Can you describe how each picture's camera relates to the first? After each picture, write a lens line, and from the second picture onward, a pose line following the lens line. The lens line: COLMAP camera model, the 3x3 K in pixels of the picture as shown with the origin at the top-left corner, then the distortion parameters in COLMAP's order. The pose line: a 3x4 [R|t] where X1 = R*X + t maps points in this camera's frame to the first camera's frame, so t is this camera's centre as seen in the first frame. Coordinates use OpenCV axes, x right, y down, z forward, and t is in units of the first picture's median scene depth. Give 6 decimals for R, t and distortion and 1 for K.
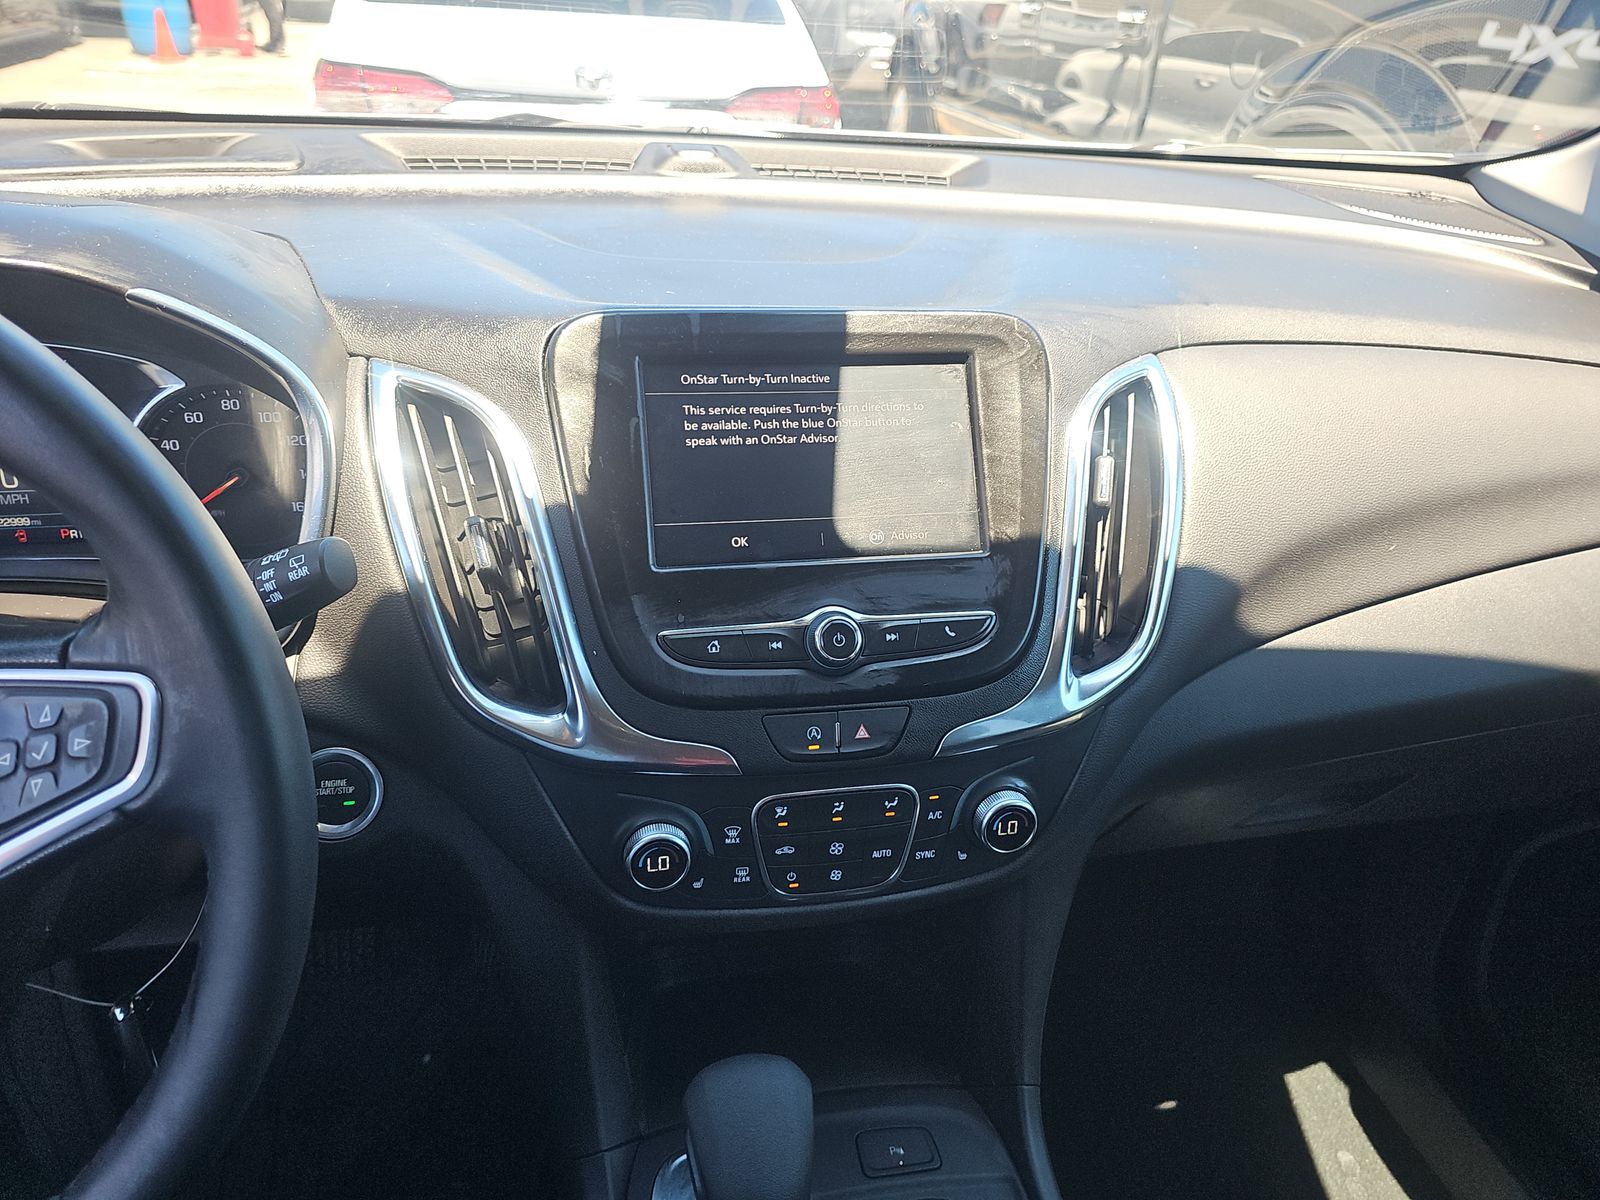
lens RADIAL K [[1050.9, 0, 804.3], [0, 1050.9, 632.0], [0, 0, 1]] dist [0.028132, -0.034583]
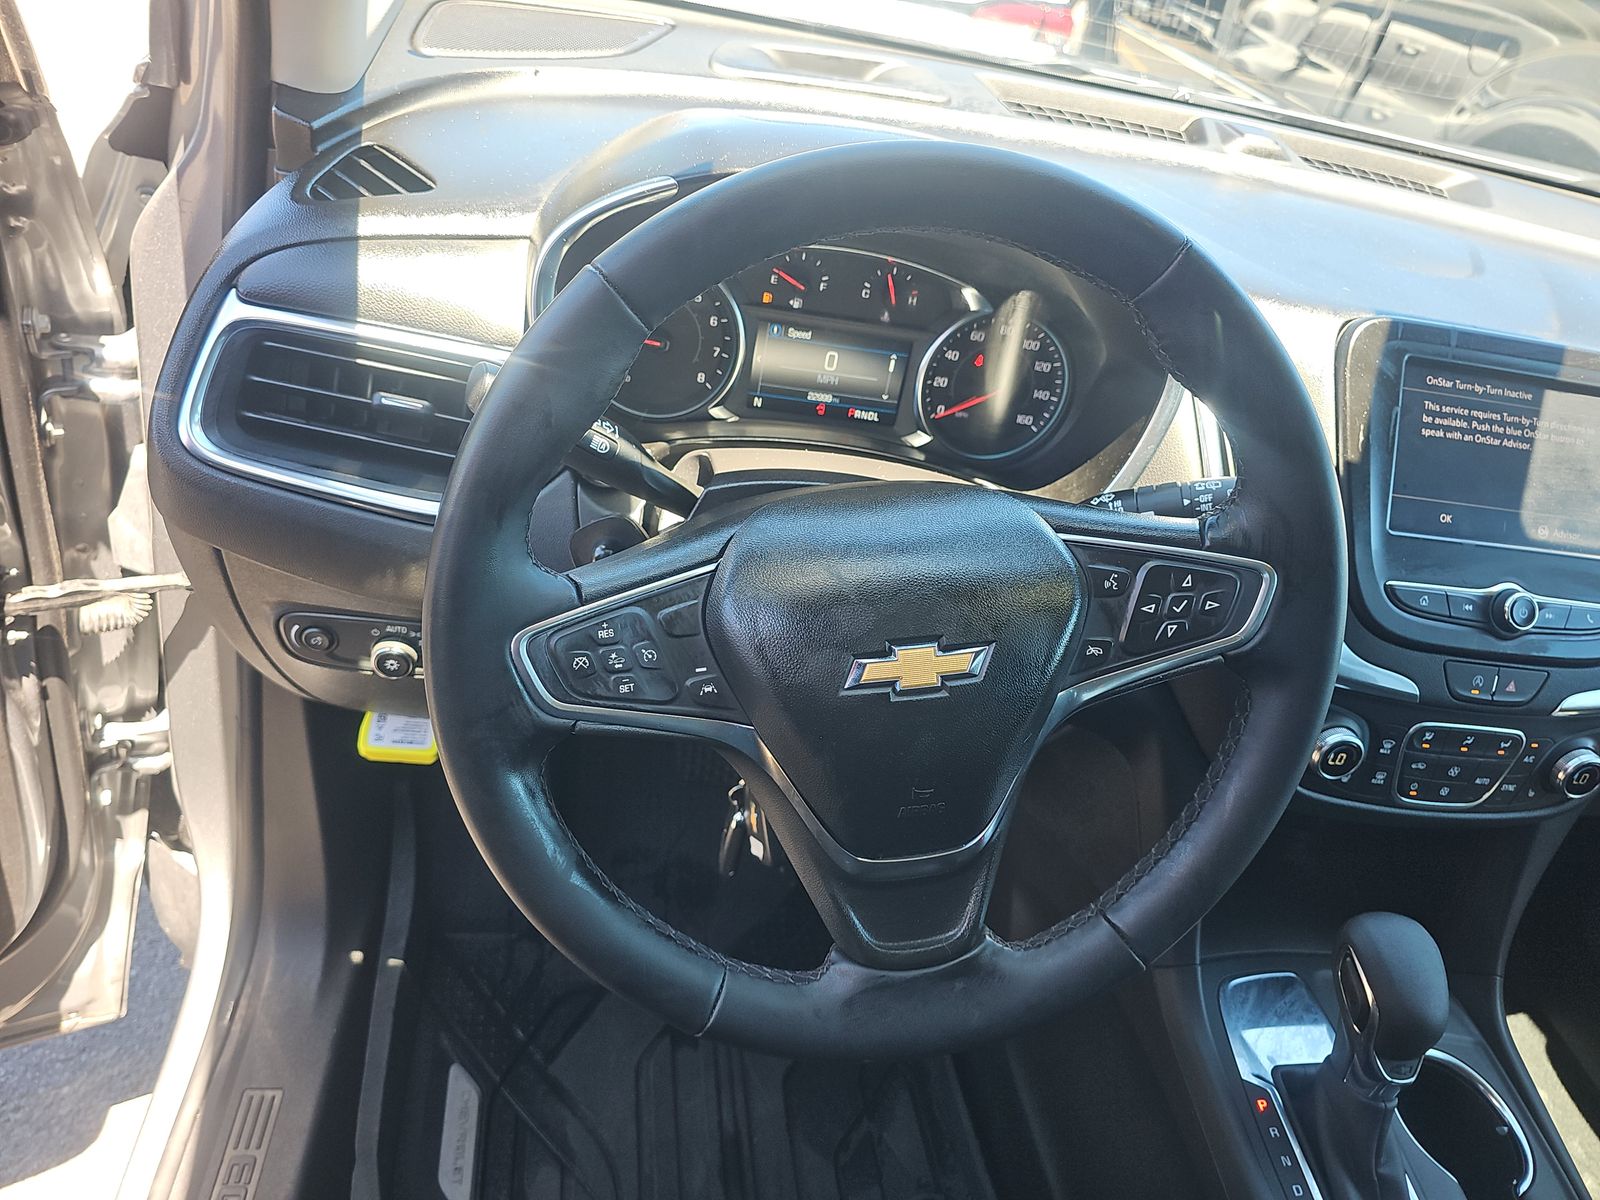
lens RADIAL K [[1050.9, 0, 795.9], [0, 1050.9, 605.1], [0, 0, 1]] dist [0.028132, -0.034583]
pose [[0.985088, 0.171611, -0.012287, -0.767475], [-0.170129, 0.982245, 0.079059, 0.045467], [0.025636, -0.075789, 0.996794, -0.262791]]
